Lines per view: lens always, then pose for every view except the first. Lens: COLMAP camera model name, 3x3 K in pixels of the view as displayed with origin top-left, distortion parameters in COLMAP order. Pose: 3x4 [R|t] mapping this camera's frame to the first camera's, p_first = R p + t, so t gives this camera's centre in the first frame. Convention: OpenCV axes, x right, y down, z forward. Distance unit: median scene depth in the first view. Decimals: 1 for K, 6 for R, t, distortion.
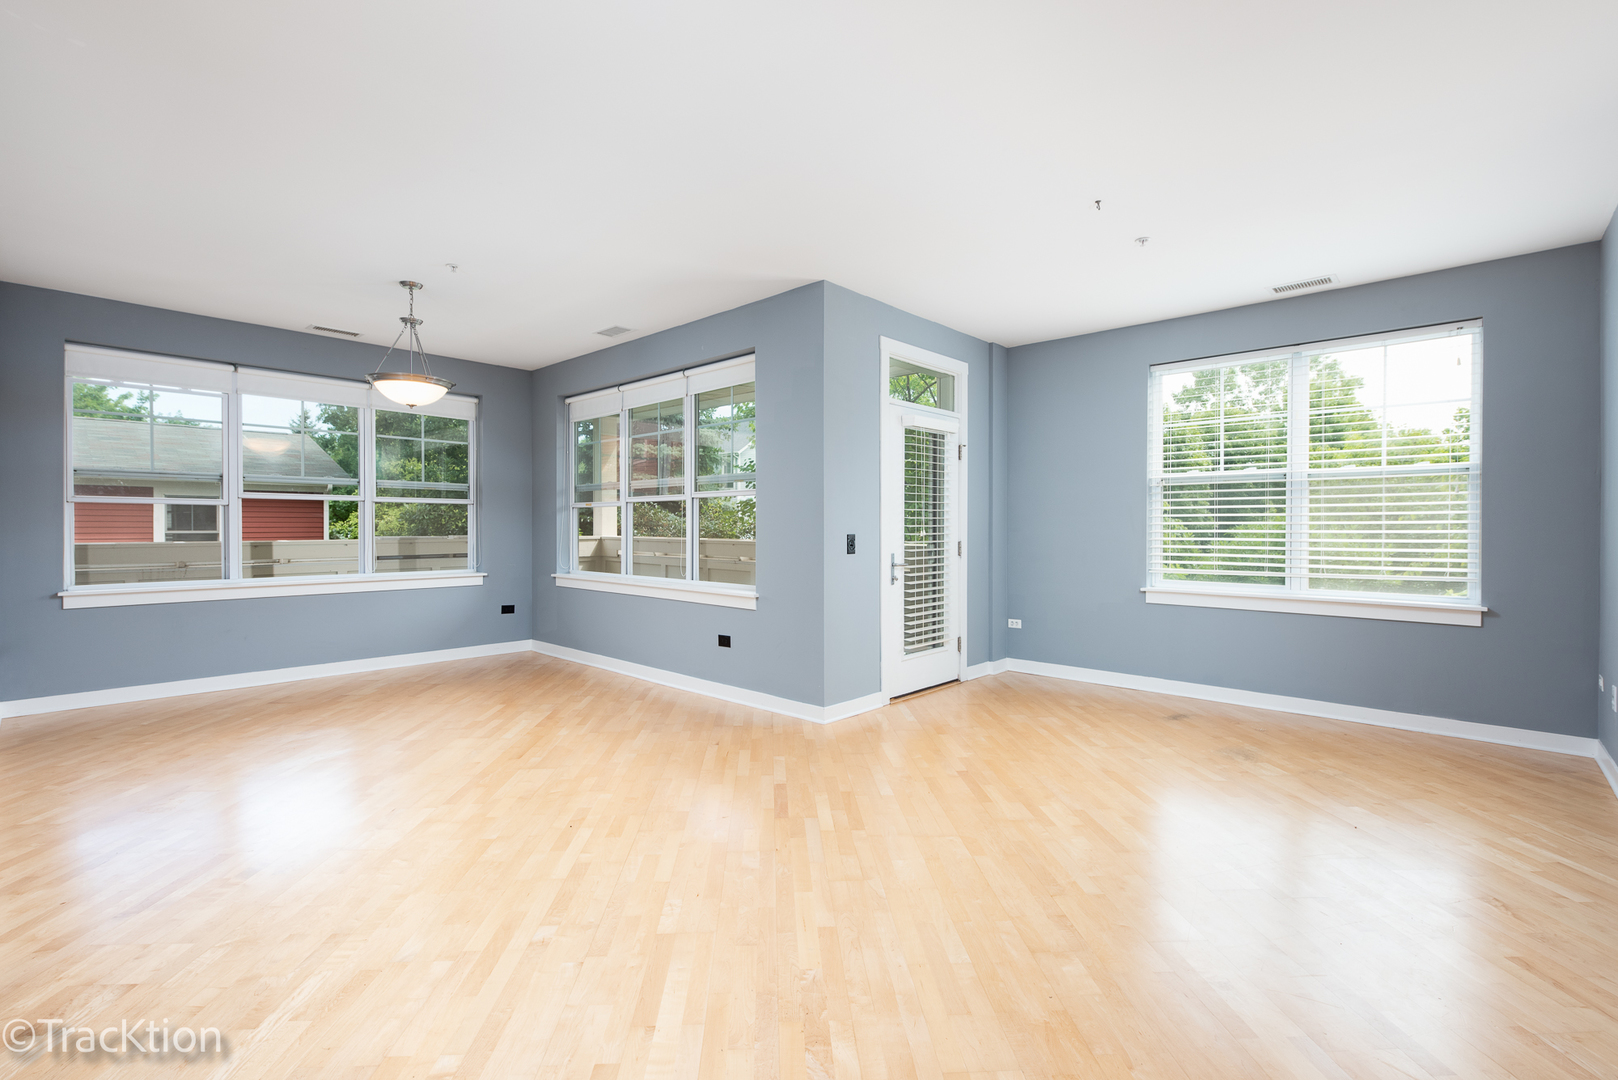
lens RADIAL K [[730.0, 0, 809.3], [0, 730.0, 530.9], [0, 0, 1]] dist [0.012554, -0.001993]
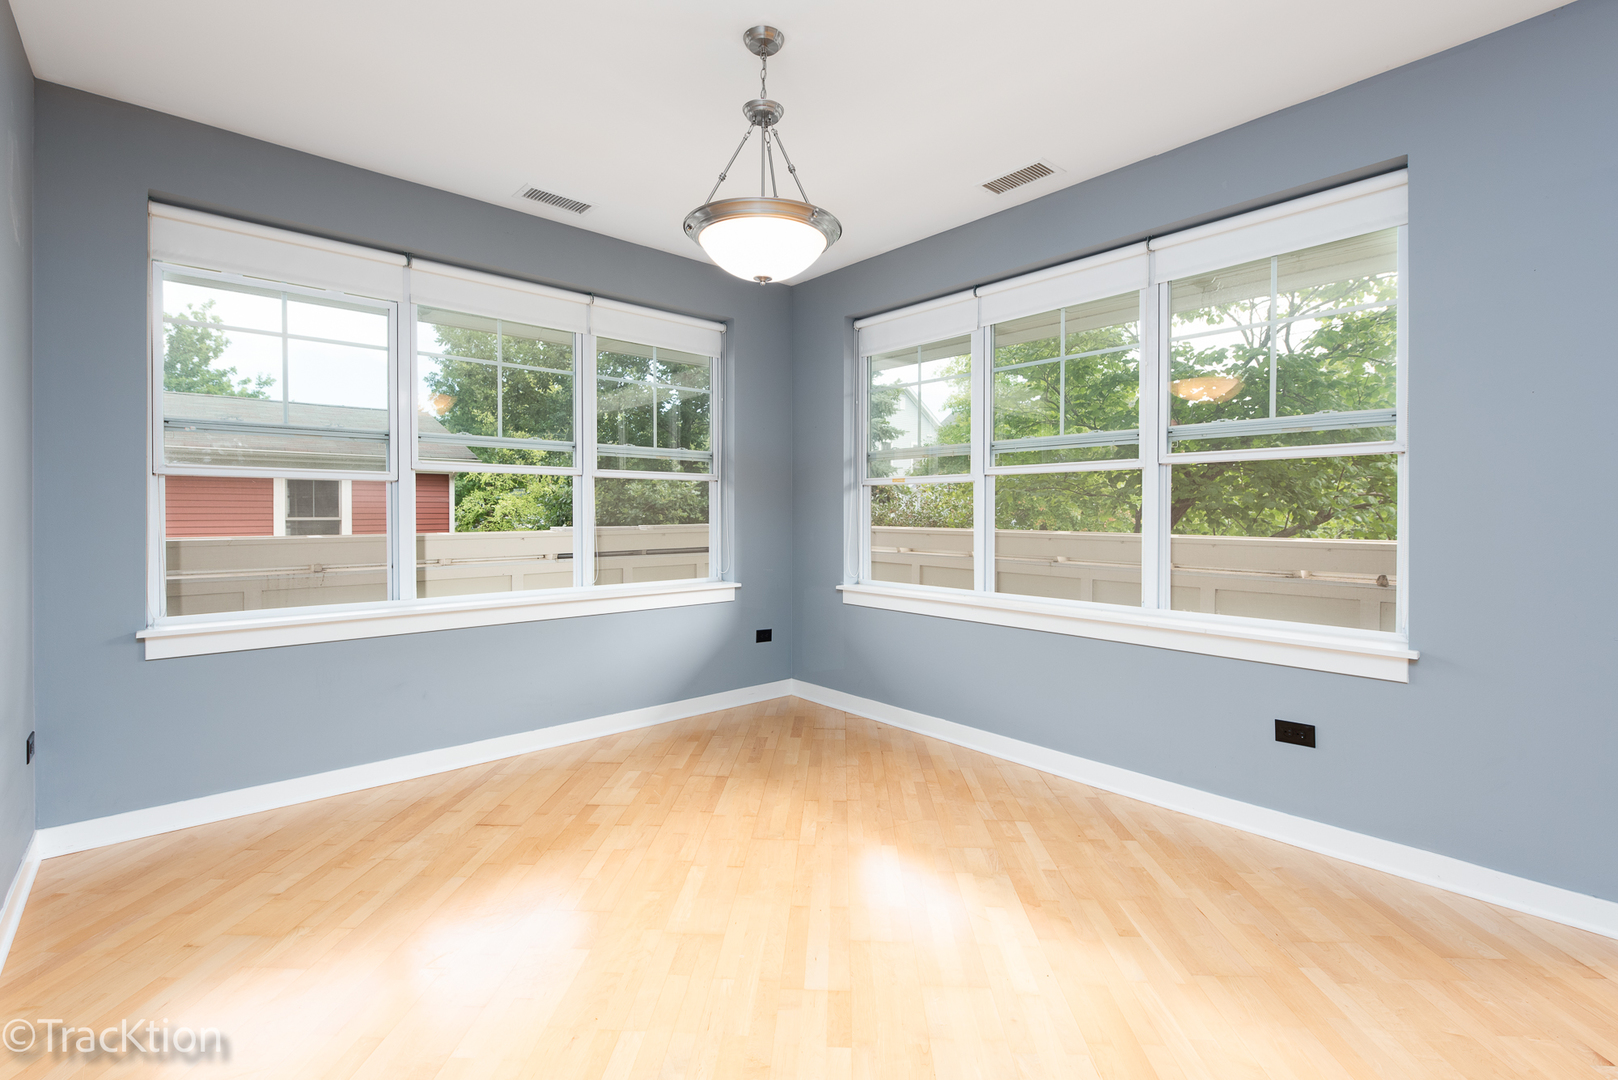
lens RADIAL K [[730.0, 0, 812.0], [0, 730.0, 529.6], [0, 0, 1]] dist [0.012554, -0.001993]
pose [[0.997968, -0.001765, -0.063690, -0.332275], [0.002500, 0.999931, 0.011454, 0.000620], [0.063665, -0.011590, 0.997904, 0.335767]]
